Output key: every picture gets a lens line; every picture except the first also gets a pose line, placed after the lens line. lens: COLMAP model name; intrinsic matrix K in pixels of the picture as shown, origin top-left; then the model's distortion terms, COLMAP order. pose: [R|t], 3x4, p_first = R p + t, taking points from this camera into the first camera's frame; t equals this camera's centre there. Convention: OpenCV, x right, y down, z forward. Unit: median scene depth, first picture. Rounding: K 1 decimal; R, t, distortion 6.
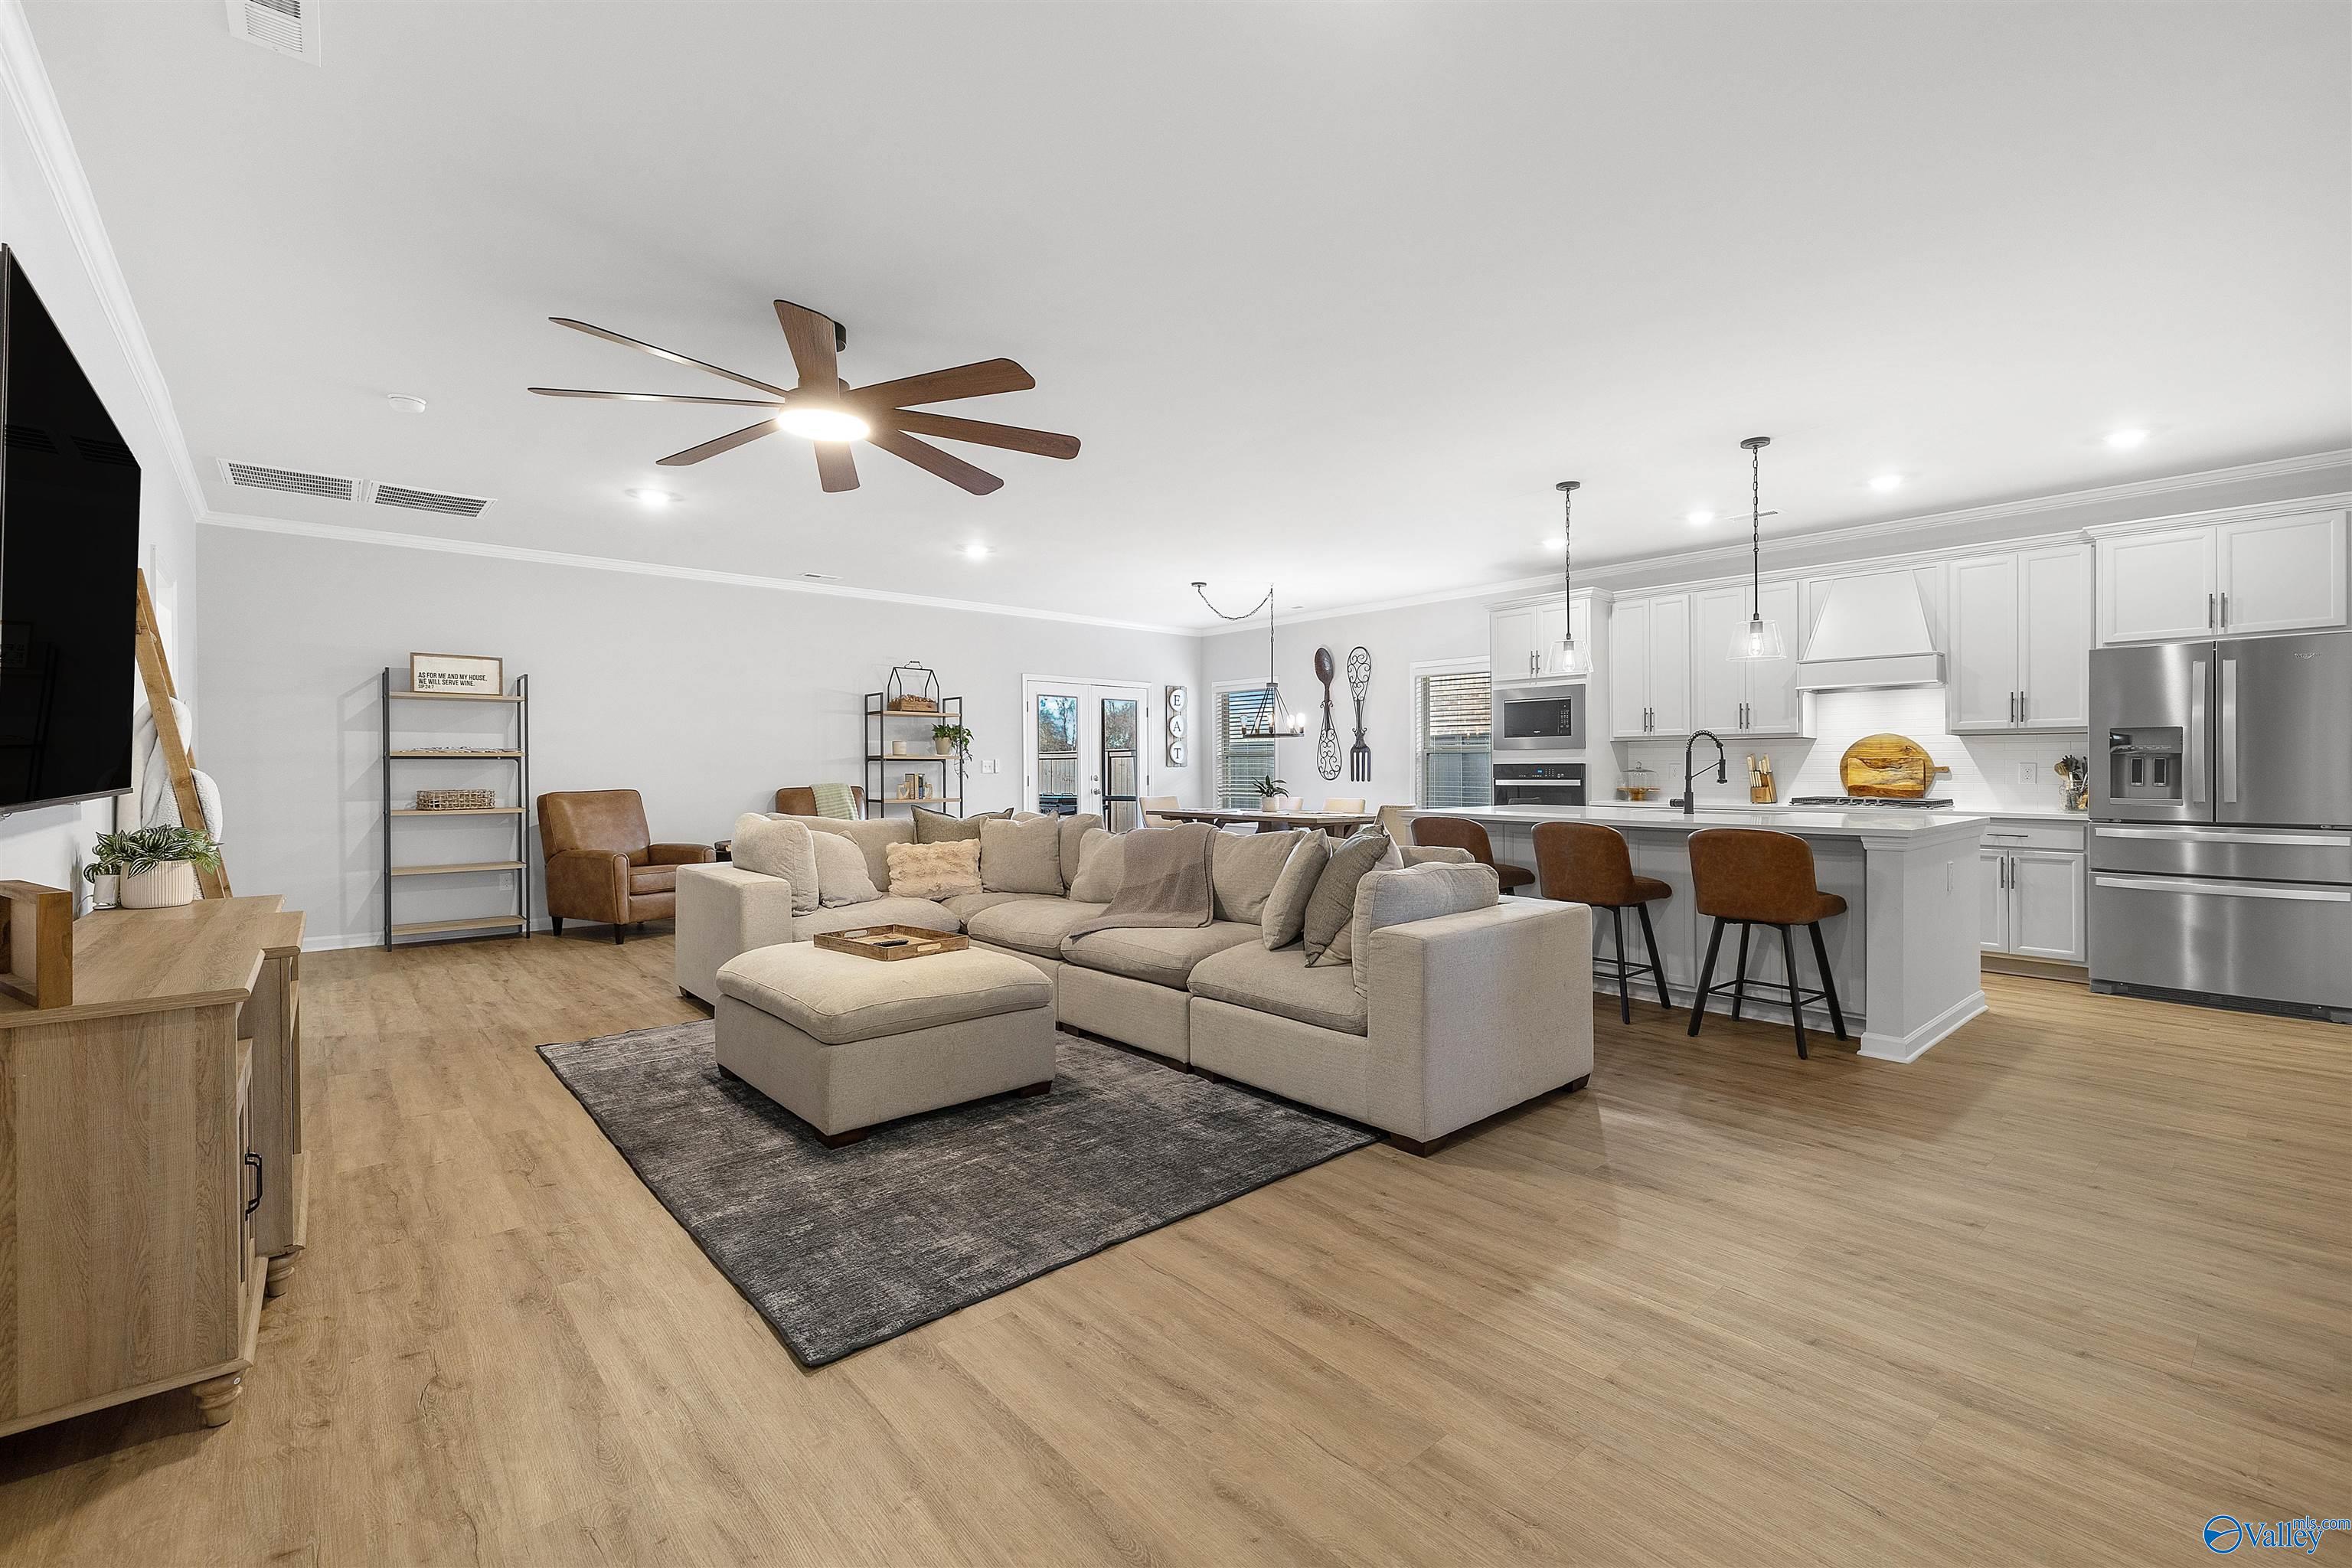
lens RADIAL K [[1009.0, 0, 1177.7], [0, 1009.0, 768.2], [0, 0, 1]] dist [0.002324, 0.000193]
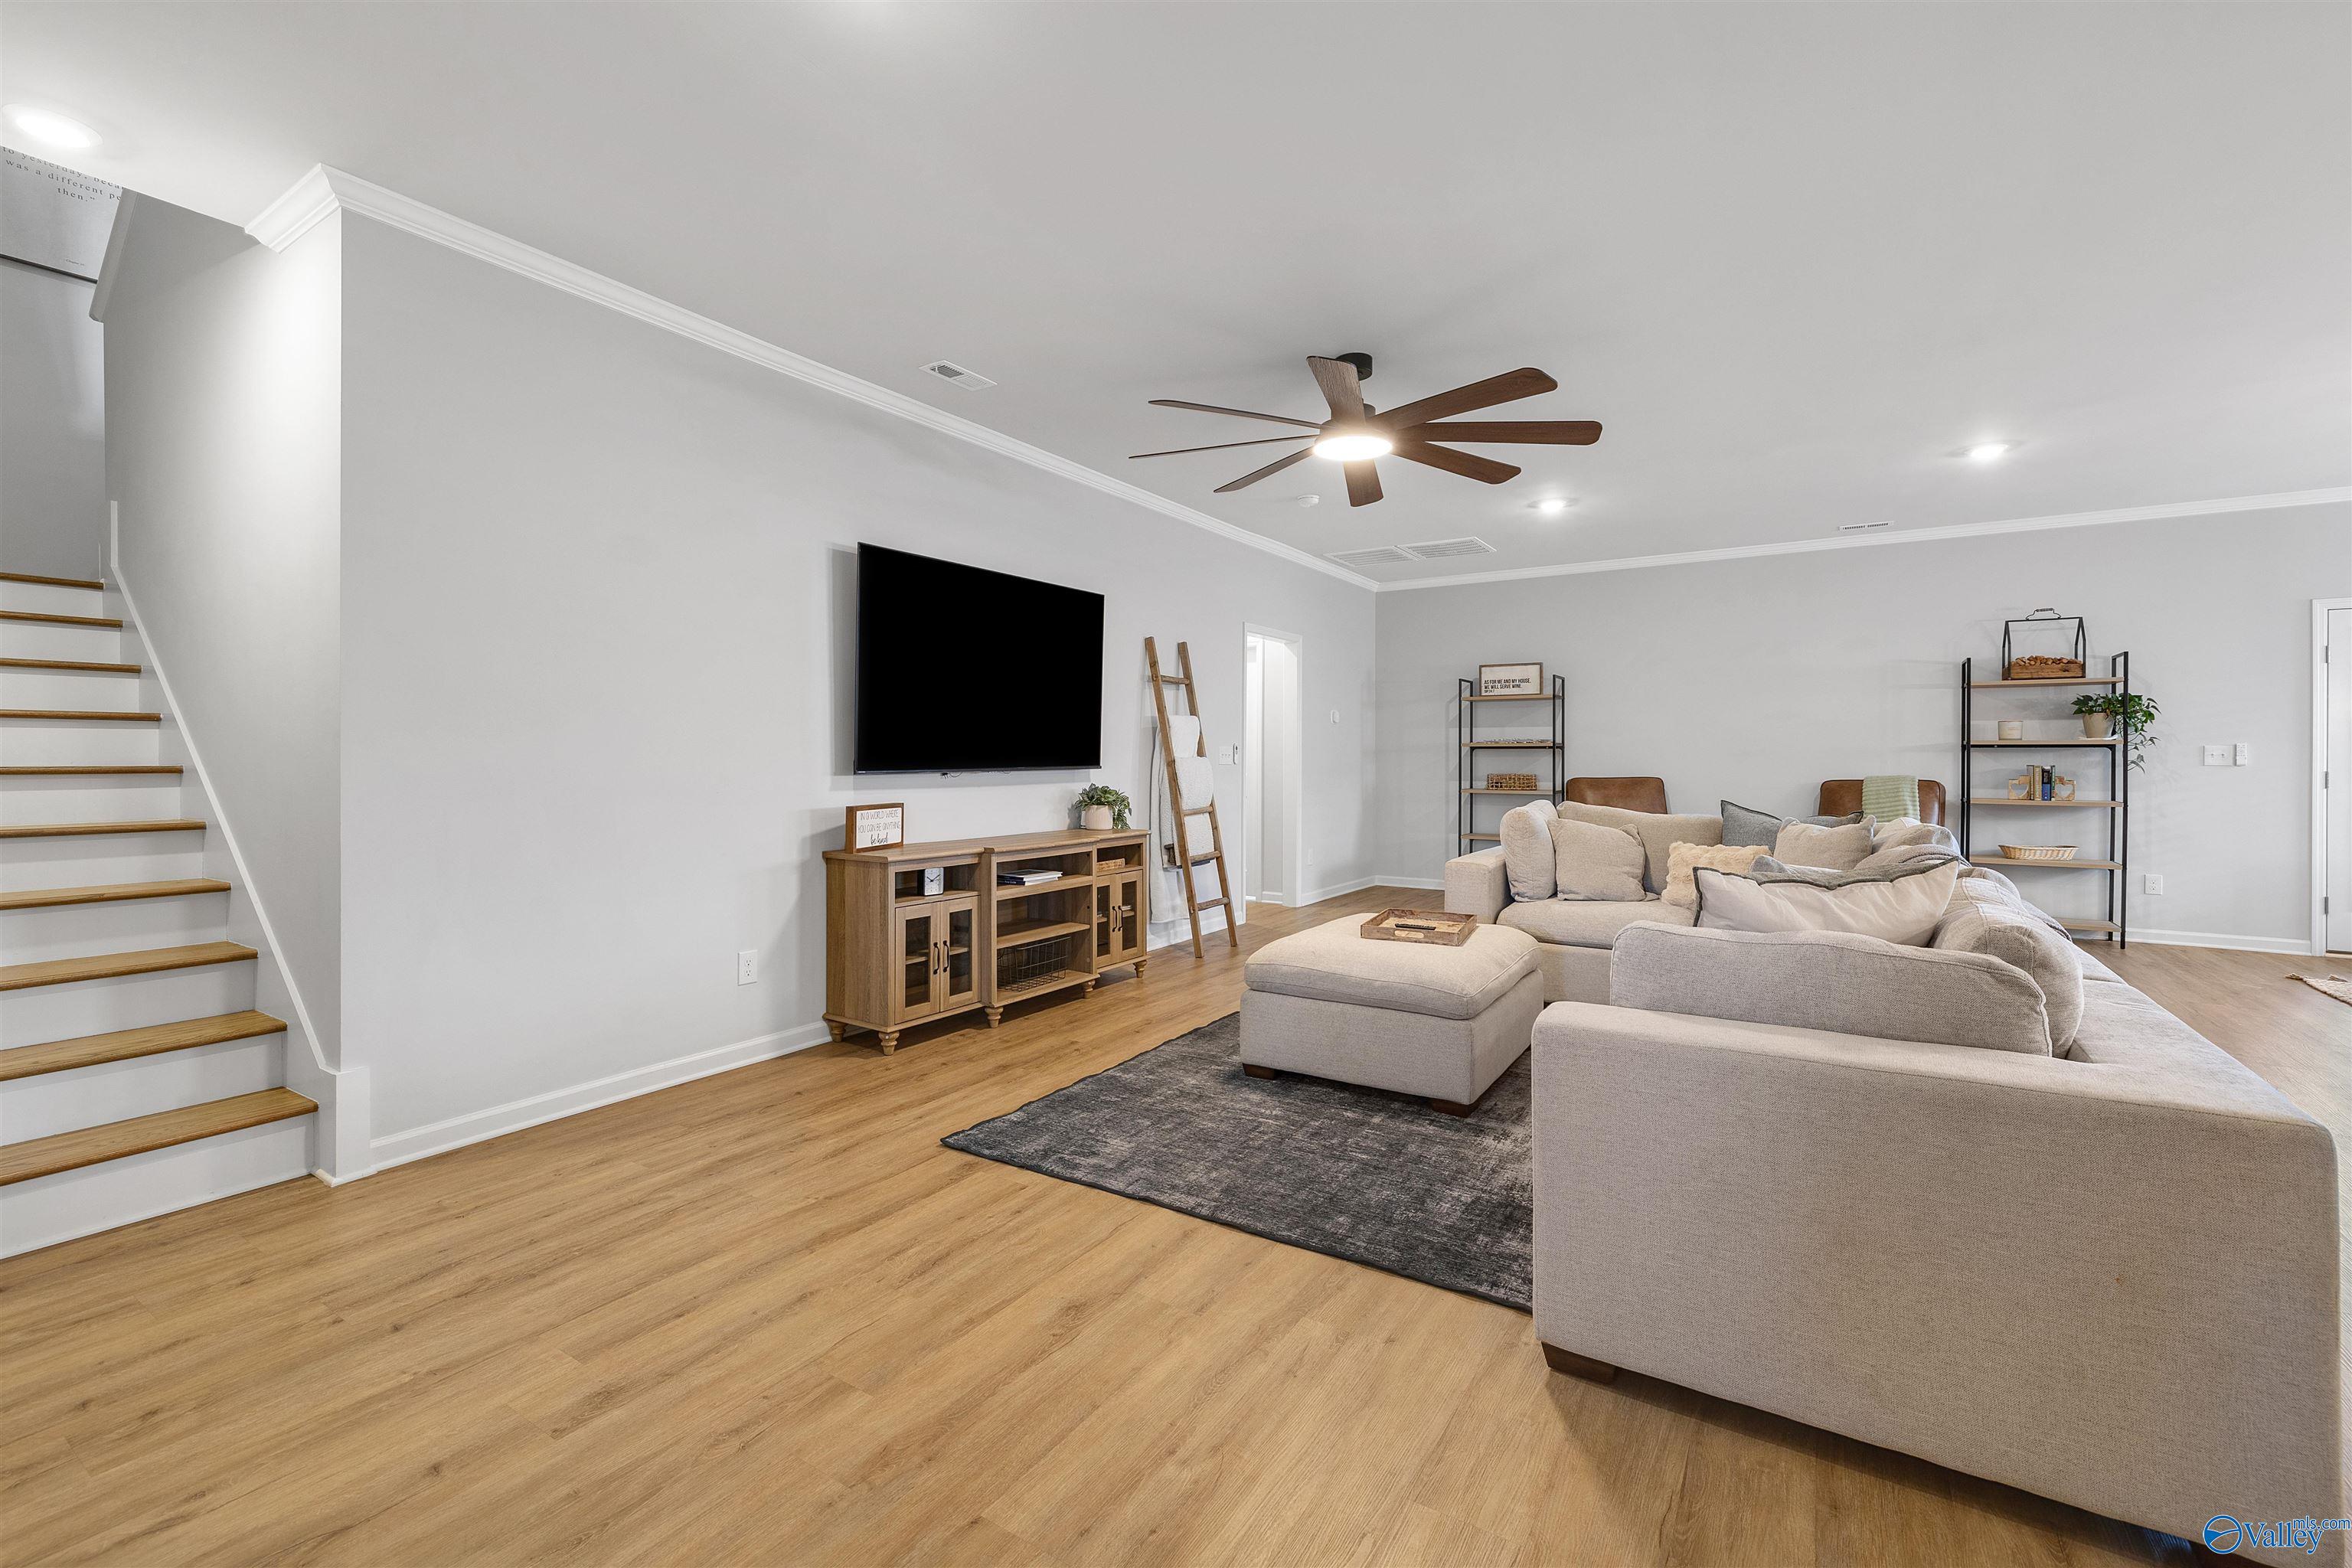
lens RADIAL K [[1009.0, 0, 1163.8], [0, 1009.0, 766.0], [0, 0, 1]] dist [0.002324, 0.000193]
pose [[0.271511, 0.011737, -0.962364, 0.799977], [-0.002444, 0.999931, 0.011505, -0.002223], [0.962432, -0.000772, 0.271521, 0.599930]]
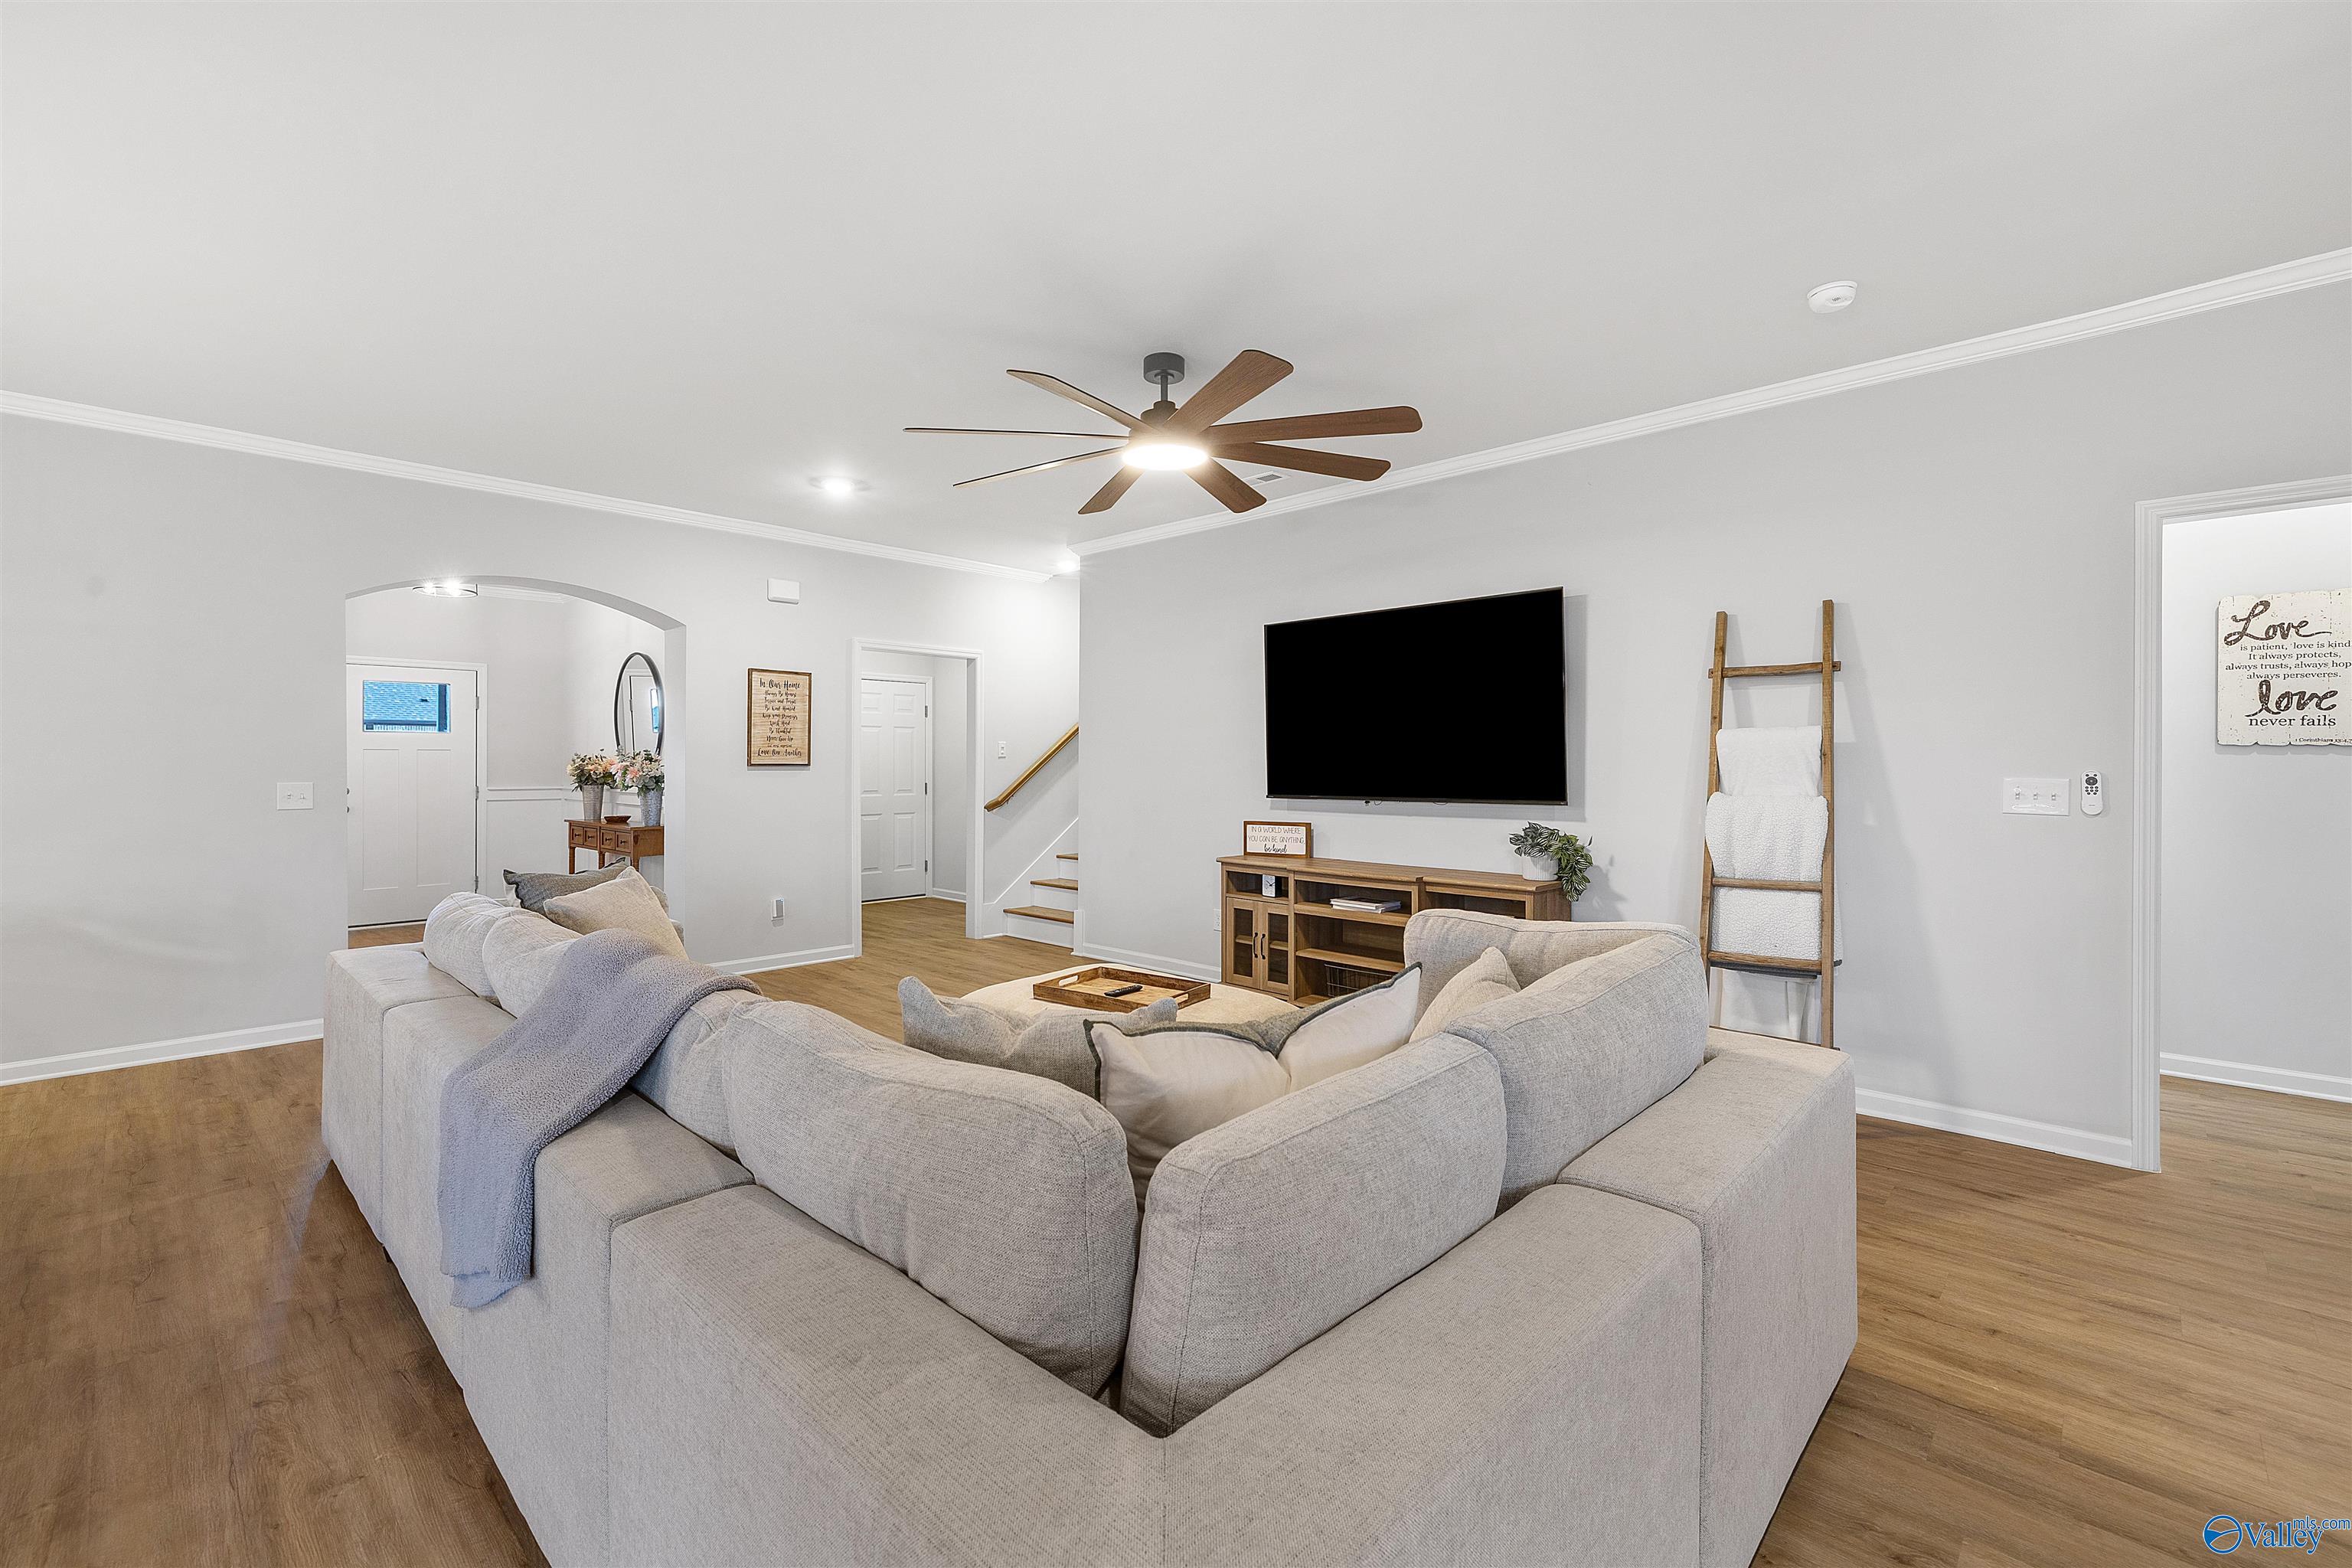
lens RADIAL K [[1009.0, 0, 1148.0], [0, 1009.0, 765.0], [0, 0, 1]] dist [0.002324, 0.000193]
pose [[-0.997425, 0.004113, -0.071600, -0.306314], [0.003954, 0.999989, 0.002361, -0.040431], [0.071609, 0.002072, -0.997431, 2.419855]]
